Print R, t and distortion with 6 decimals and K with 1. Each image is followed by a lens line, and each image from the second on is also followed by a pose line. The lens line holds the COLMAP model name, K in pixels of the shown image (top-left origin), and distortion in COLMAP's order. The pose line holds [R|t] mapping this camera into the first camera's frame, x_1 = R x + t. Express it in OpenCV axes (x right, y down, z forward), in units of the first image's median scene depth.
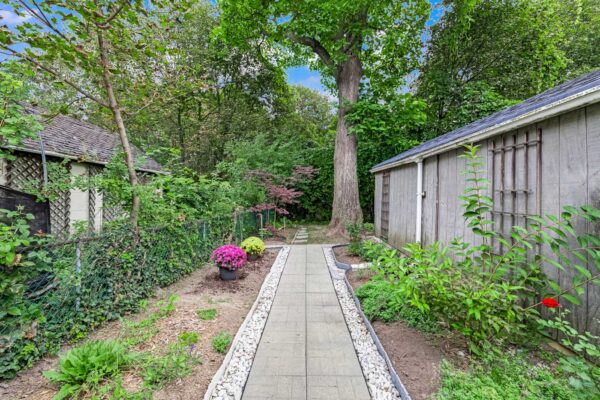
lens RADIAL K [[236.3, 0, 307.8], [0, 236.3, 194.8], [0, 0, 1]] dist [-0.003687, -0.000081]
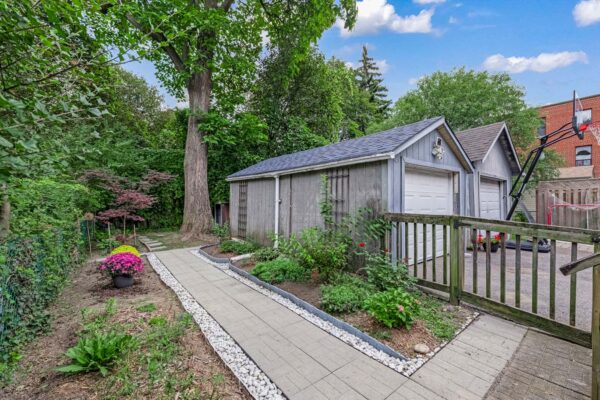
lens RADIAL K [[240.0, 0, 282.9], [0, 240.0, 207.7], [0, 0, 1]] dist [0.002127, 0.000191]
pose [[0.811818, -0.013364, 0.583758, -0.237343], [-0.005500, 0.999519, 0.030531, -0.004101], [-0.583885, -0.027996, 0.811353, -0.121182]]
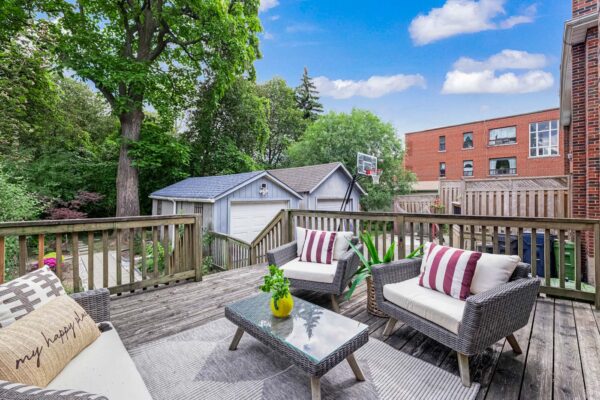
lens RADIAL K [[251.4, 0, 297.6], [0, 251.4, 196.2], [0, 0, 1]] dist [-0.000876, 0.000016]
pose [[0.717447, 0.000385, 0.696613, -0.196755], [-0.009843, 0.999906, 0.009585, -0.160544], [-0.696543, -0.013733, 0.717383, -0.938000]]
